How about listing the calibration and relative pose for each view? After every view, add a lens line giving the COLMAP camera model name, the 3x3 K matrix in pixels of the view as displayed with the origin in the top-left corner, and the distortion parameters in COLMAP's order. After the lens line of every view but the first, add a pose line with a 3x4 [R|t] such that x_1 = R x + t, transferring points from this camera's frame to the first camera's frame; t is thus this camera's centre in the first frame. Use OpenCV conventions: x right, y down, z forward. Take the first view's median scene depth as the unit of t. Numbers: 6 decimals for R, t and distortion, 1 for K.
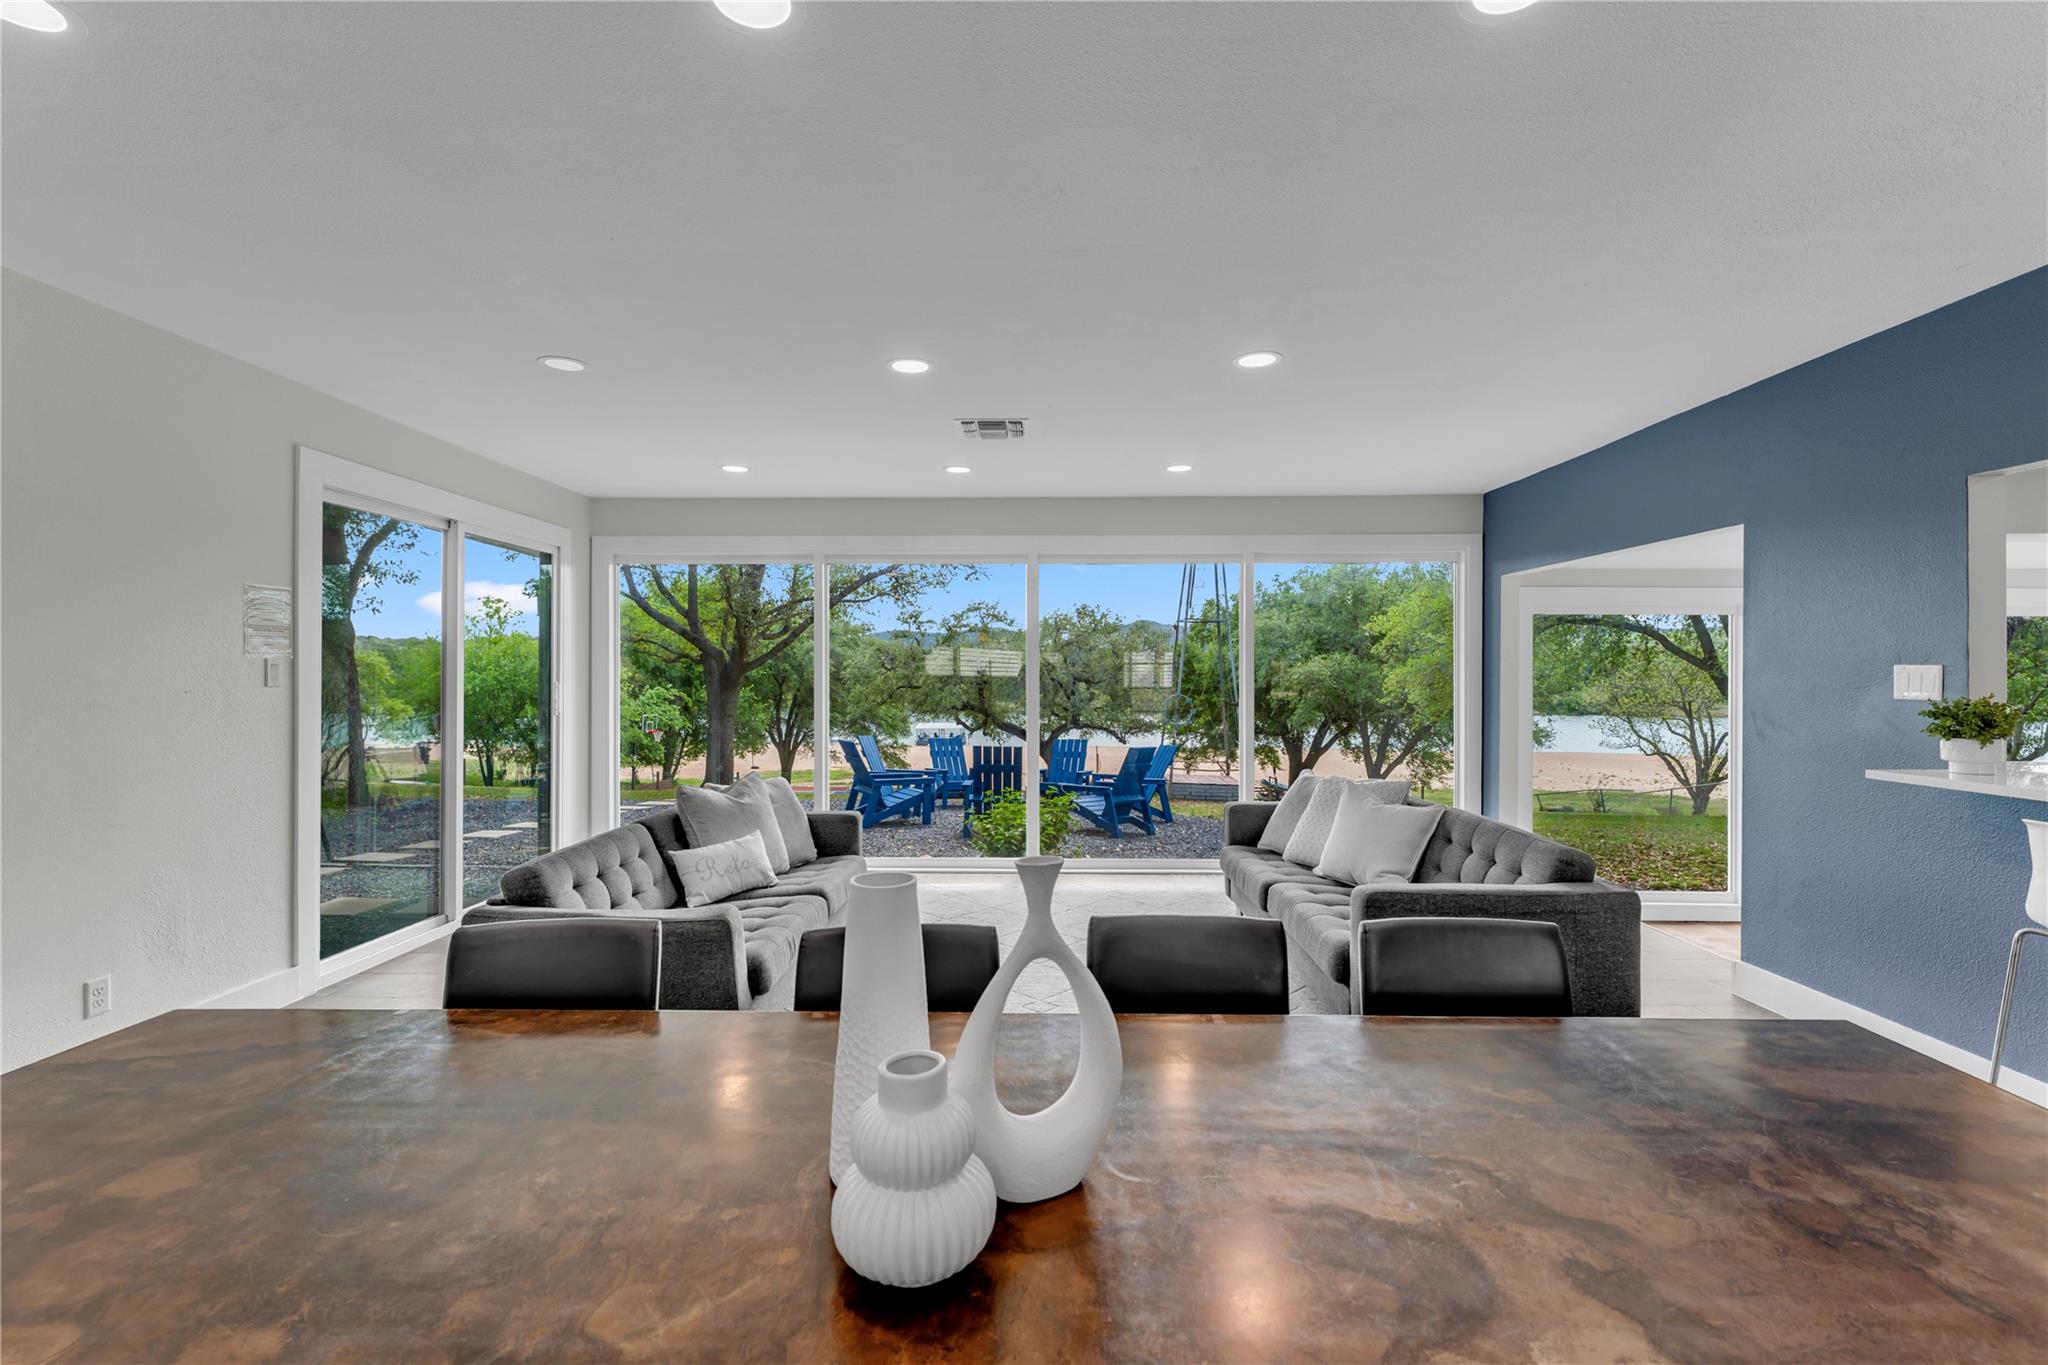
lens RADIAL K [[892.3, 0, 1023.5], [0, 892.3, 669.9], [0, 0, 1]] dist [-0.002063, -0.000234]
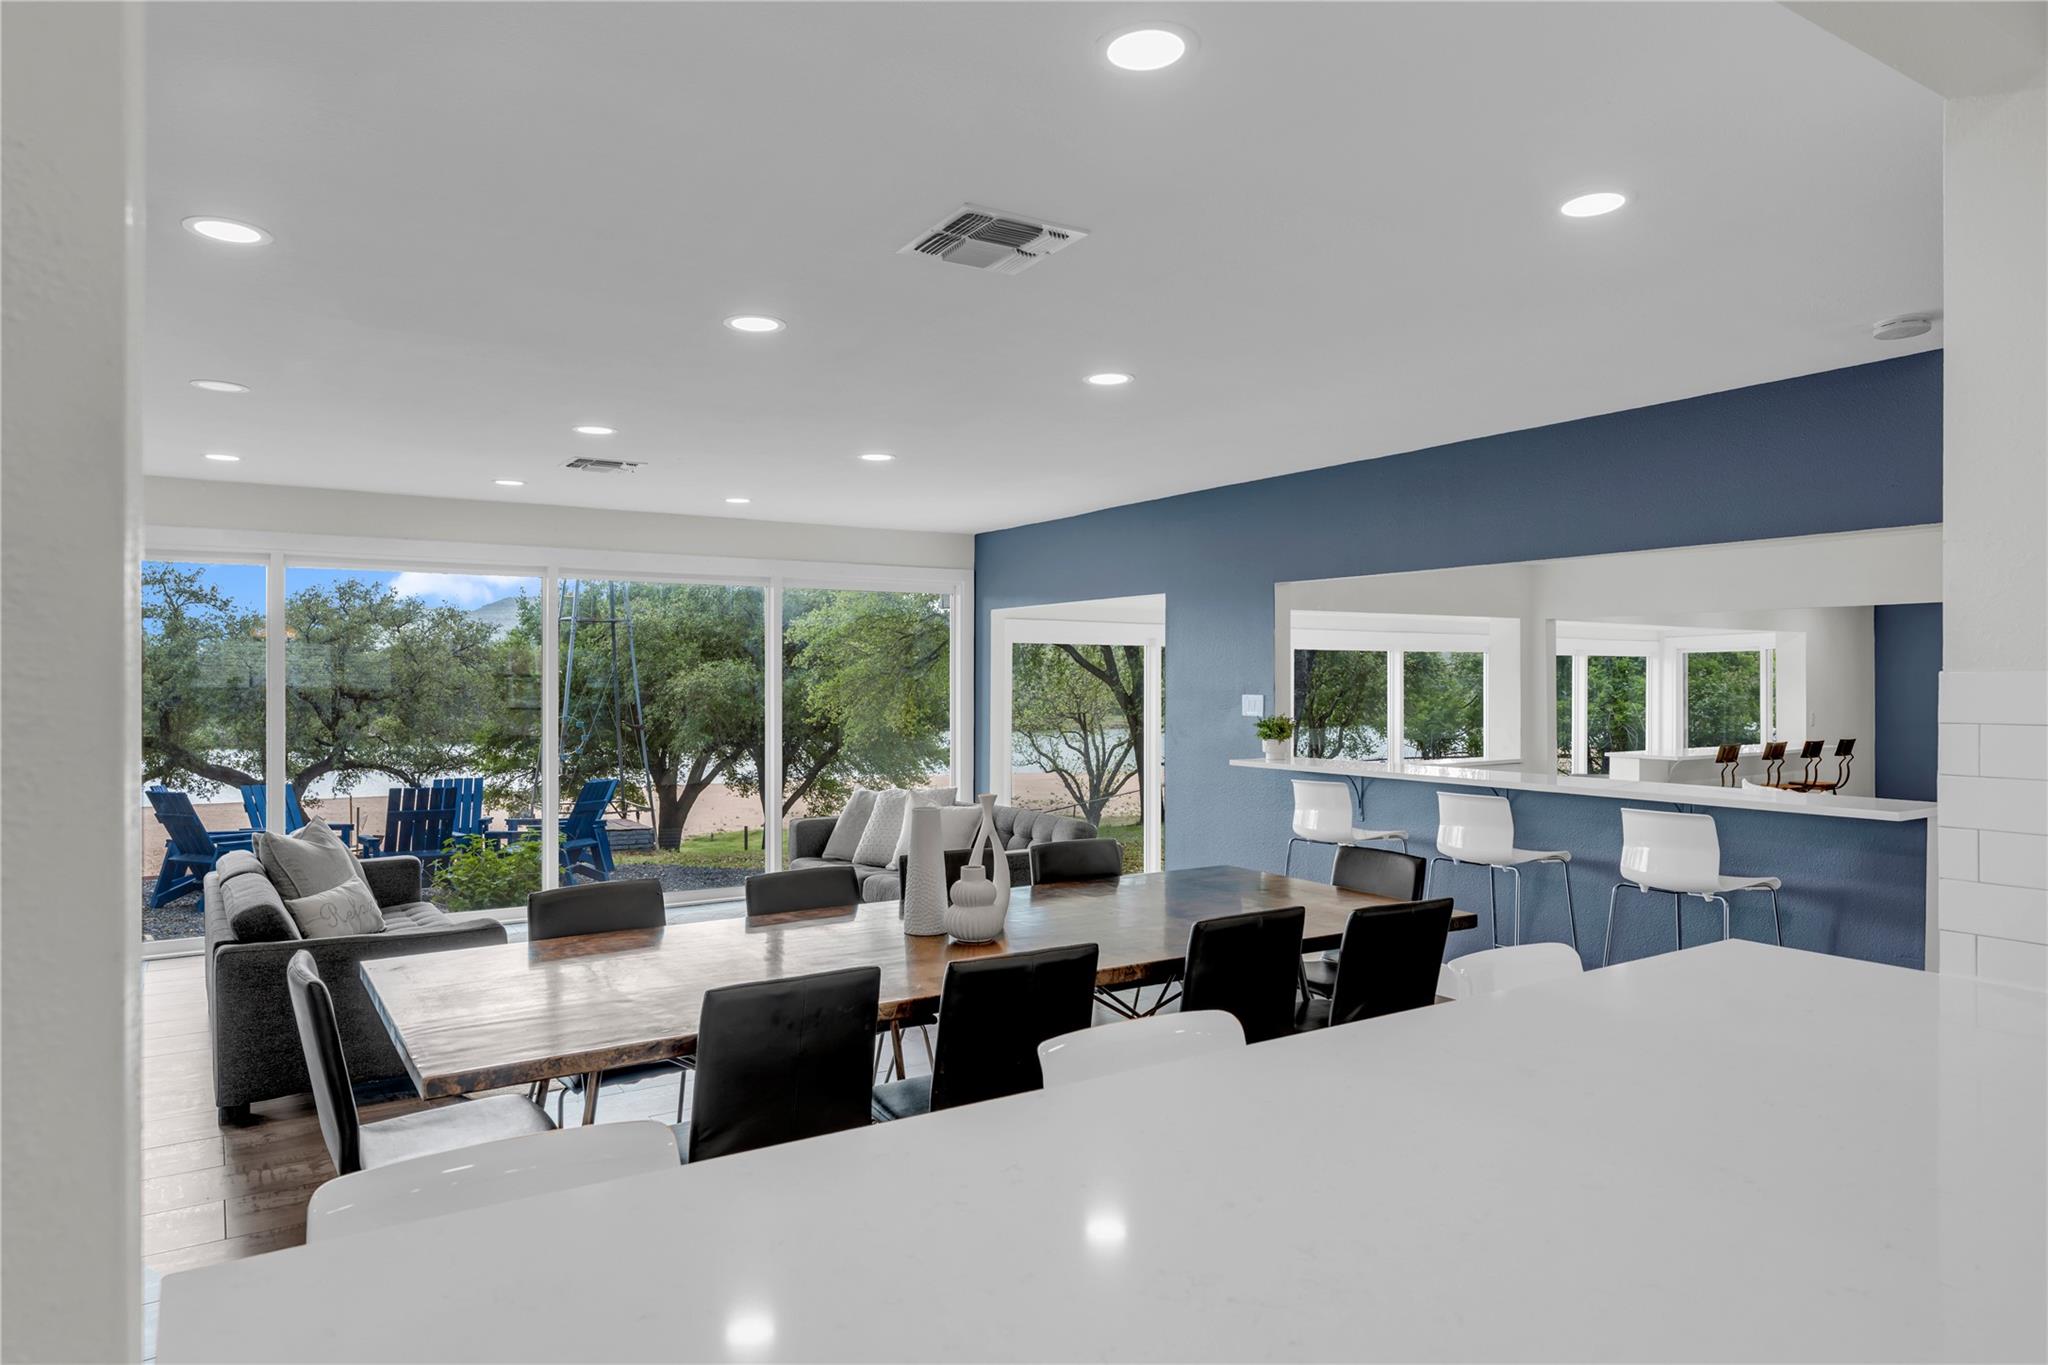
lens RADIAL K [[1249.5, 0, 1028.4], [0, 1249.5, 683.2], [0, 0, 1]] dist [0.000512, 0.000200]
pose [[0.823433, -0.002714, 0.567407, -0.084890], [-0.000420, 0.999985, 0.005391, -0.005296], [-0.567413, -0.004677, 0.823420, -0.087359]]
